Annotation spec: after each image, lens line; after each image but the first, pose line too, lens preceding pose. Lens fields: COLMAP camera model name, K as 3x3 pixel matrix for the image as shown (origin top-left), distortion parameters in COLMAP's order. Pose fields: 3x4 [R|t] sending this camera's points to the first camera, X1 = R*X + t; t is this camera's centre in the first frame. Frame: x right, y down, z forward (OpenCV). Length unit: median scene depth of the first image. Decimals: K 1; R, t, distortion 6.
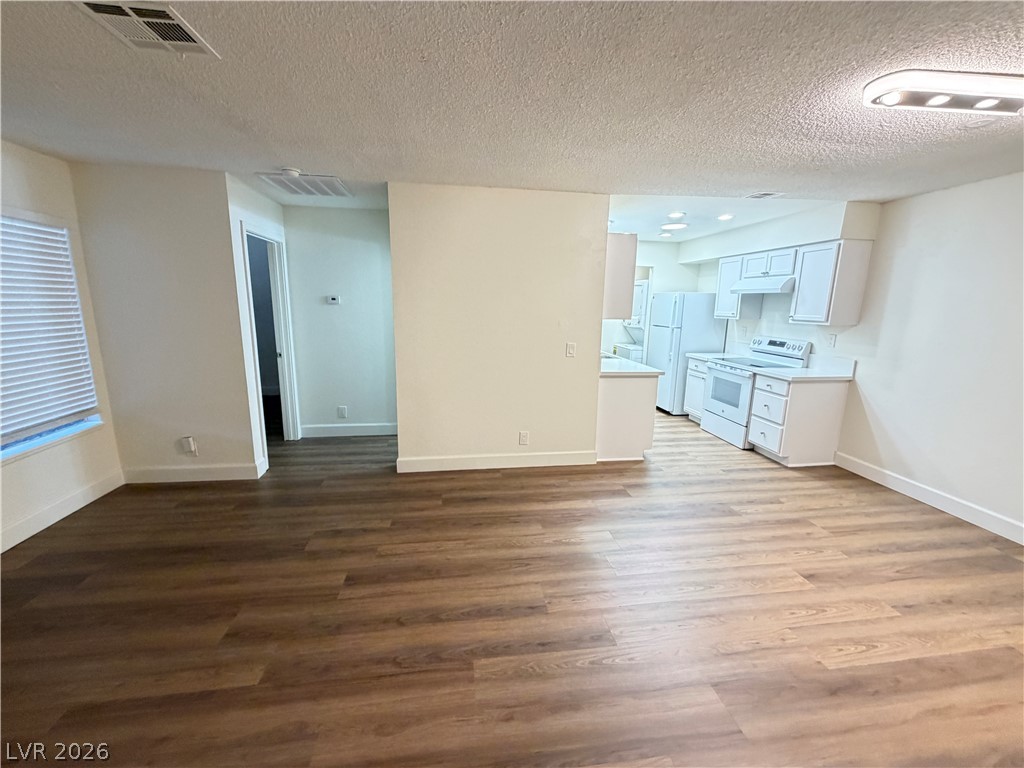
lens RADIAL K [[405.6, 0, 508.3], [0, 405.6, 384.5], [0, 0, 1]] dist [-0.001387, -0.000298]
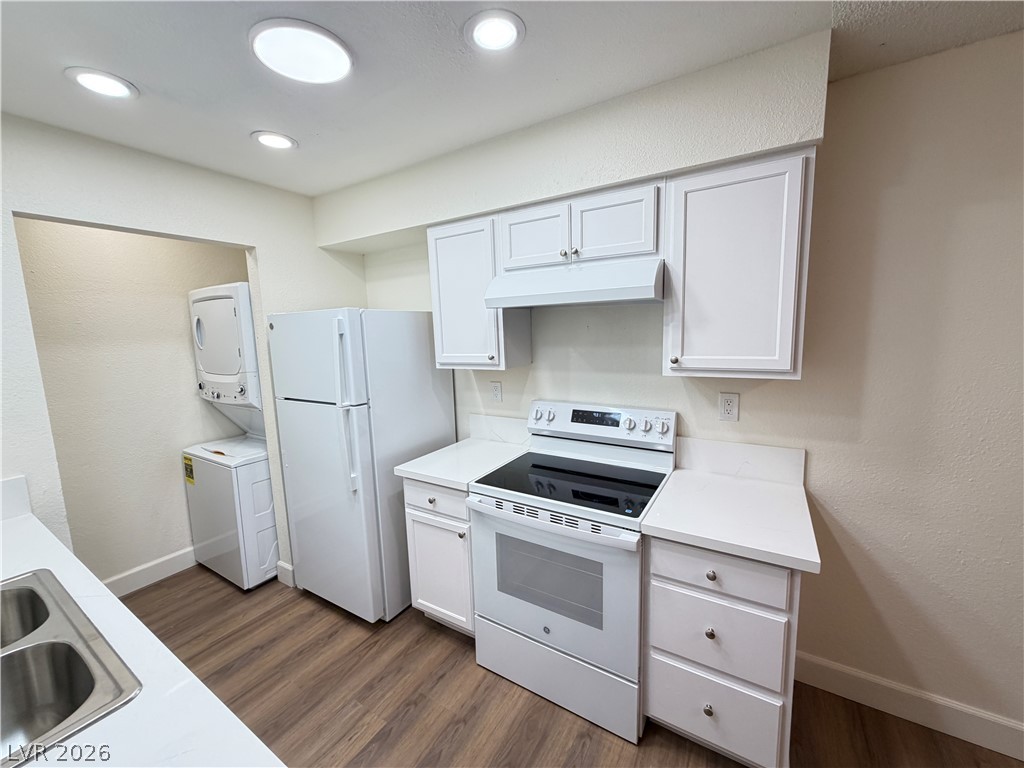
lens RADIAL K [[405.6, 0, 509.0], [0, 405.6, 382.8], [0, 0, 1]] dist [-0.001387, -0.000298]
pose [[0.645577, -0.133528, 0.751932, 0.388654], [0.192039, 0.981342, 0.009390, -0.230077], [-0.739156, 0.138339, 0.659174, 1.101930]]
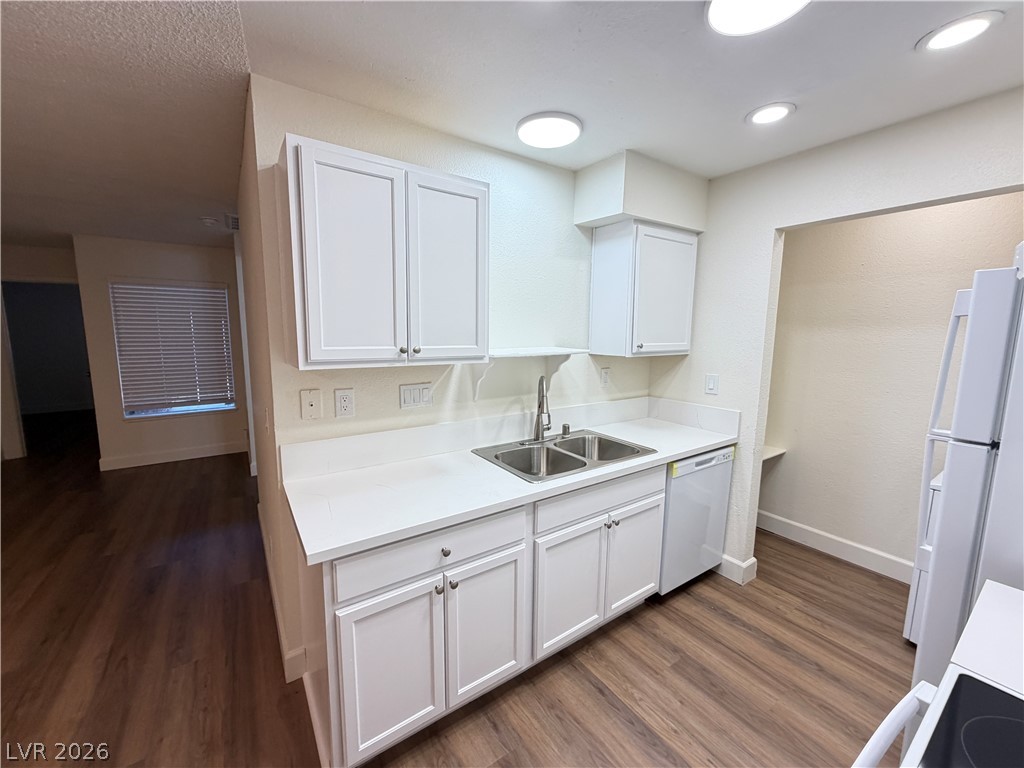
lens RADIAL K [[405.6, 0, 508.6], [0, 405.6, 382.9], [0, 0, 1]] dist [-0.001387, -0.000298]
pose [[0.442603, 0.100960, -0.891016, 0.834045], [-0.178388, 0.983695, 0.022849, -0.221371], [0.878795, 0.148834, 0.453396, 1.165771]]
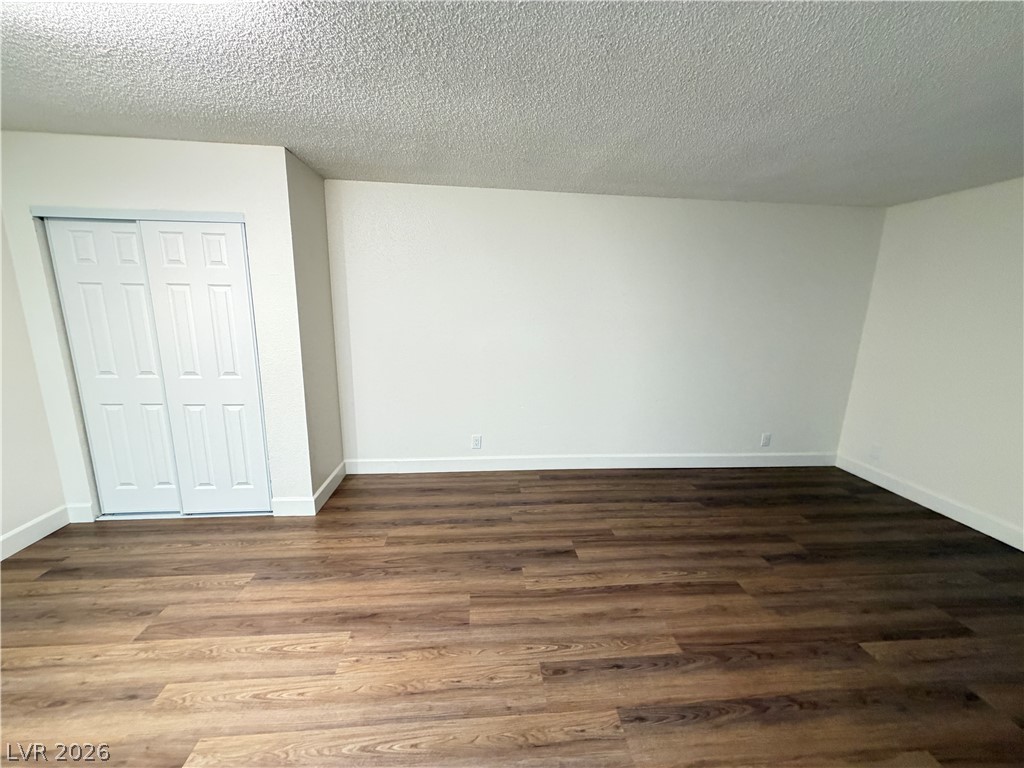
lens RADIAL K [[405.6, 0, 507.5], [0, 405.6, 390.0], [0, 0, 1]] dist [-0.001387, -0.000298]
pose [[-0.997721, -0.049488, 0.045865, 0.189852], [-0.026229, 0.910752, 0.412119, -0.193897], [-0.062167, 0.409977, -0.909975, 0.921973]]
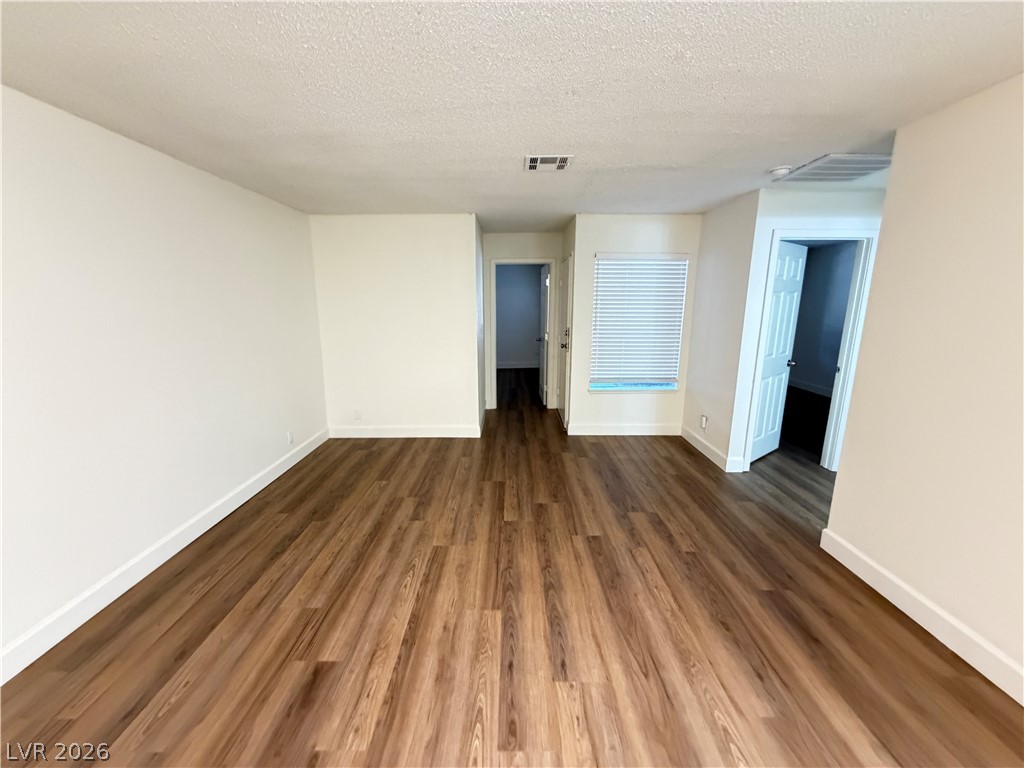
lens RADIAL K [[405.6, 0, 510.5], [0, 405.6, 384.5], [0, 0, 1]] dist [-0.001387, -0.000298]
pose [[-0.142139, 0.183276, -0.972731, 0.505316], [-0.202204, 0.956610, 0.209786, -0.107448], [0.968974, 0.226509, -0.098913, 0.537739]]
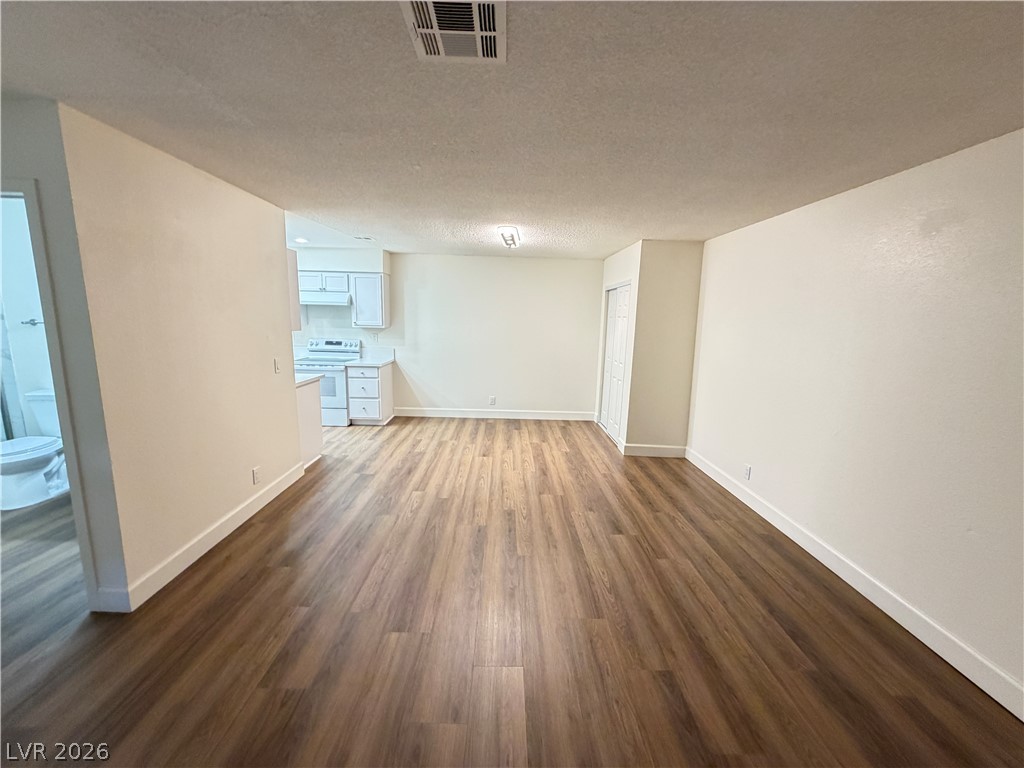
lens RADIAL K [[405.6, 0, 510.6], [0, 405.6, 384.1], [0, 0, 1]] dist [-0.001387, -0.000298]
pose [[0.129322, -0.177665, 0.975557, -0.799521], [0.175963, 0.972316, 0.153749, -0.105264], [-0.975865, 0.151779, 0.157005, 0.371327]]
